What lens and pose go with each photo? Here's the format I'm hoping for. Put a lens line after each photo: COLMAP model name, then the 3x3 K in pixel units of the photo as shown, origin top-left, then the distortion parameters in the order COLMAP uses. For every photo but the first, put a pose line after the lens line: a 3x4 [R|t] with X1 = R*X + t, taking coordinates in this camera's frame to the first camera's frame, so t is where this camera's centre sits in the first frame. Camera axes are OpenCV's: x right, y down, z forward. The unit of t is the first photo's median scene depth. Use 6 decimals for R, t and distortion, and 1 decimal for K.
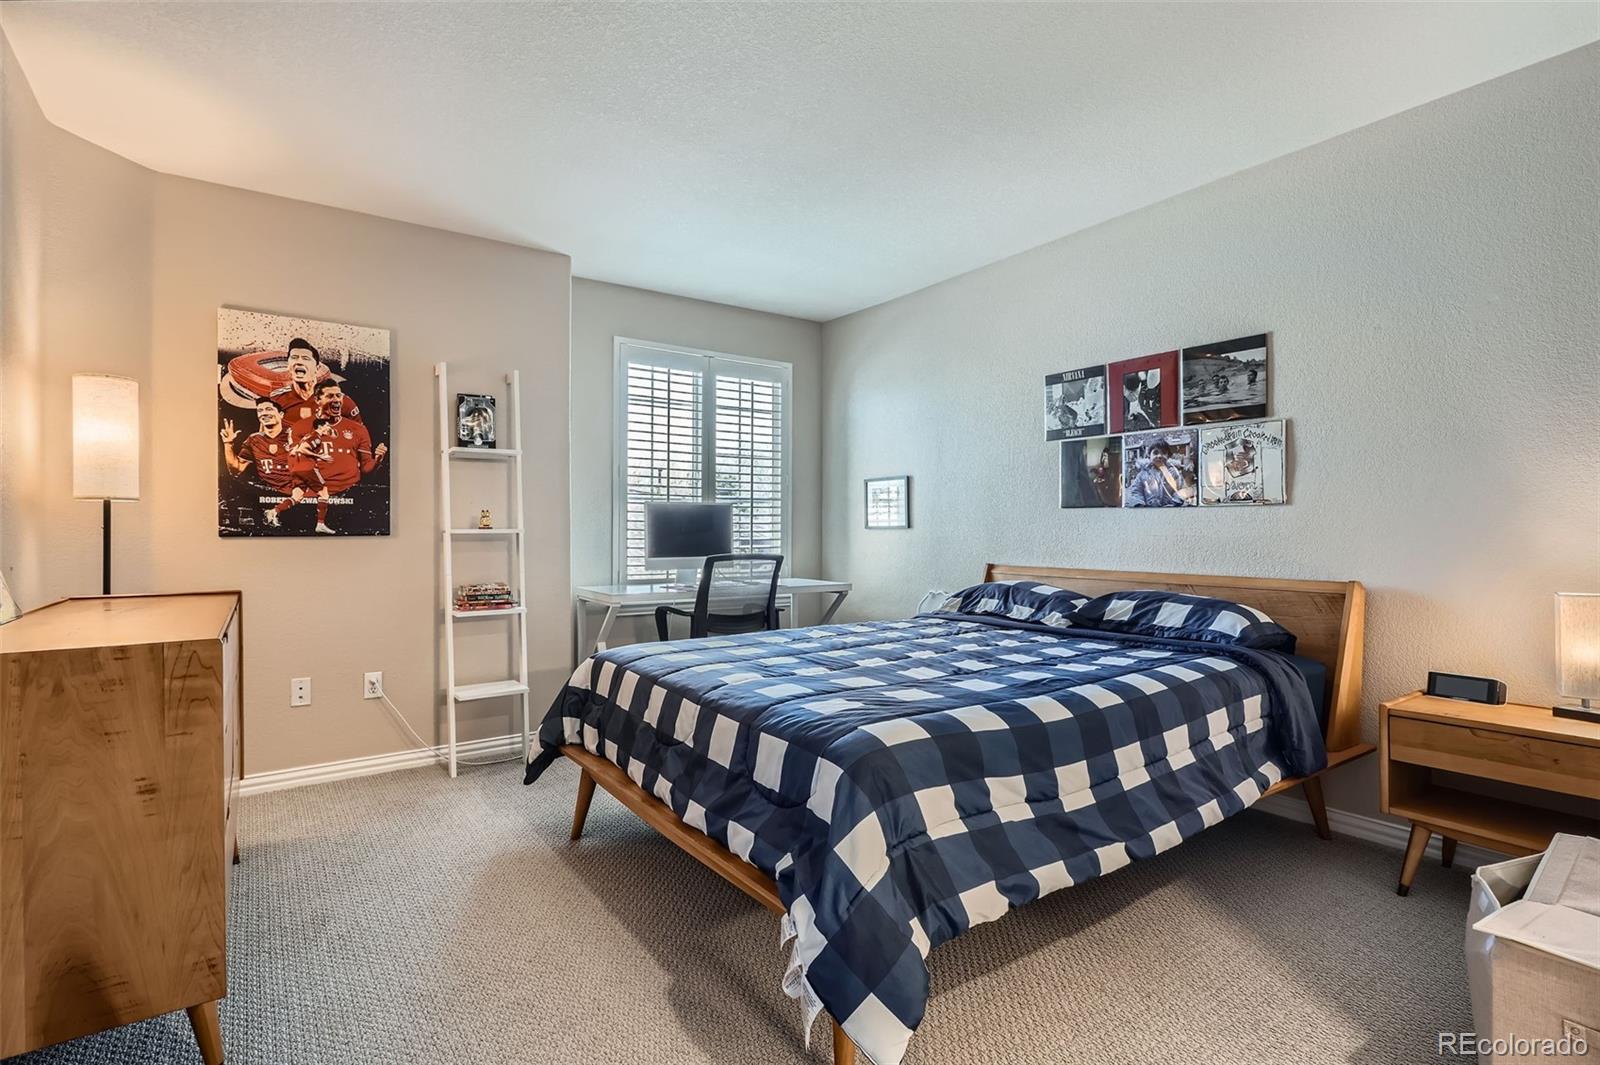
lens RADIAL K [[774.8, 0, 799.9], [0, 774.8, 532.4], [0, 0, 1]] dist [0.006172, -0.002189]
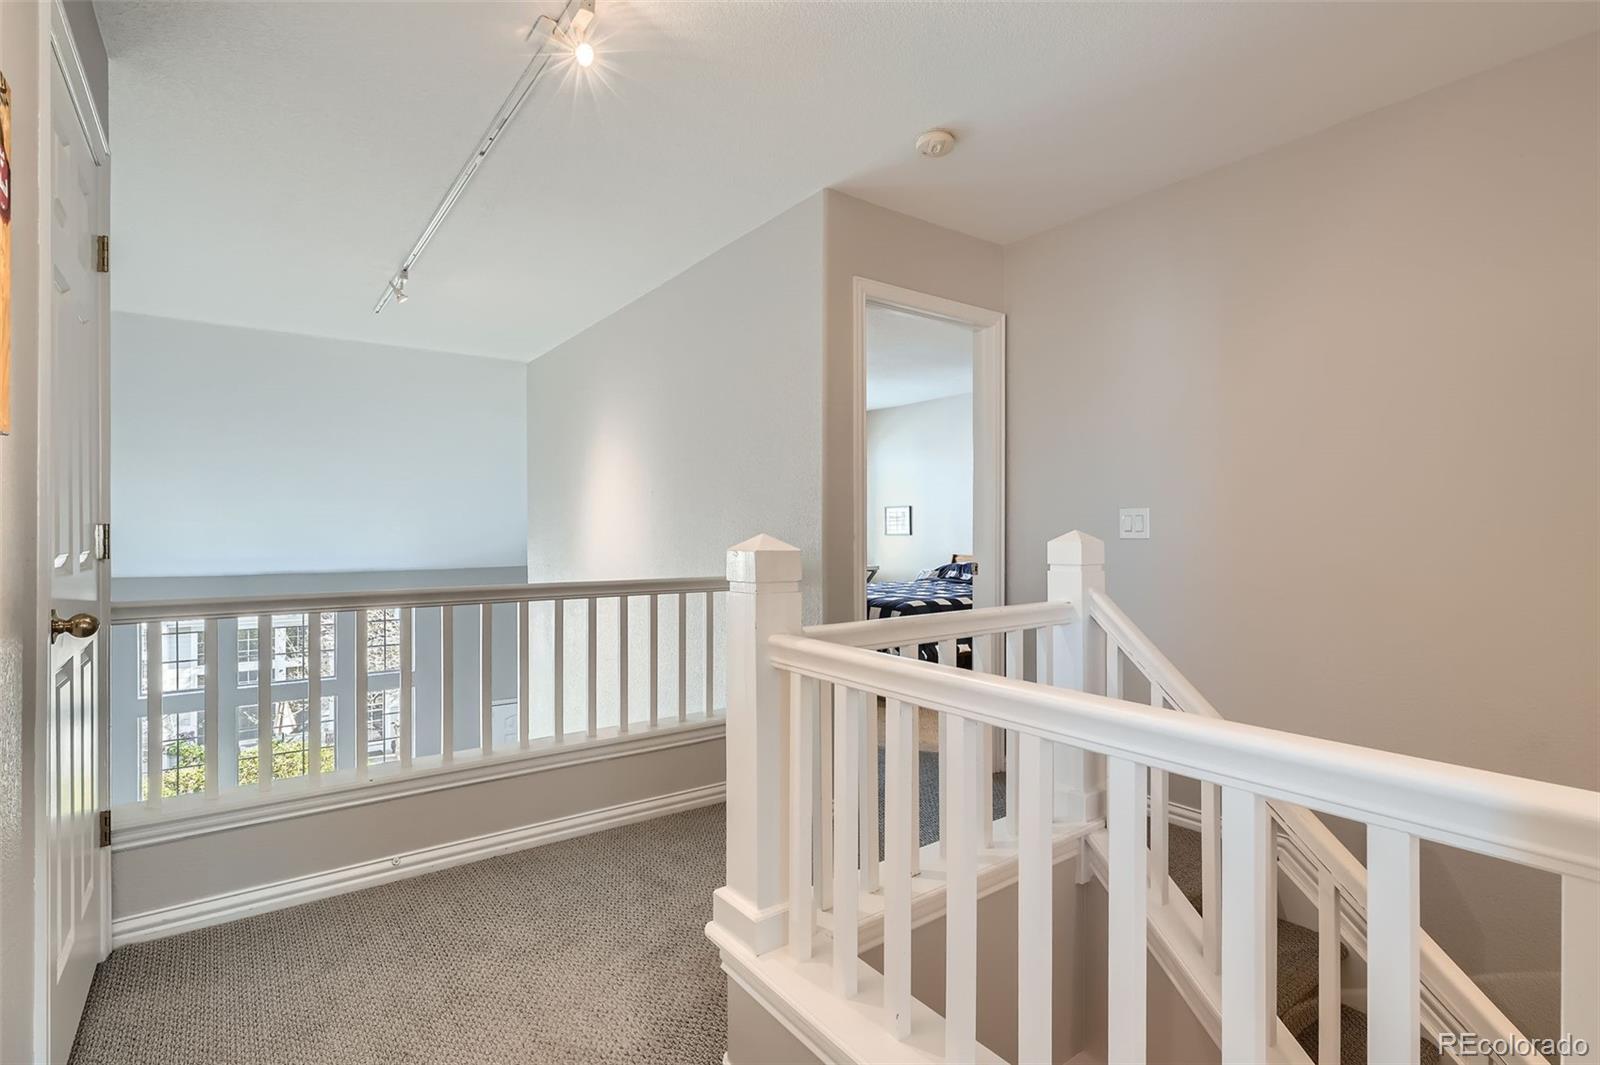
lens RADIAL K [[774.8, 0, 800.4], [0, 774.8, 531.4], [0, 0, 1]] dist [0.006172, -0.002189]
pose [[0.999810, -0.003198, 0.019222, -0.179687], [0.003150, 0.999992, 0.002526, -0.022642], [-0.019230, -0.002465, 0.999812, -0.951566]]
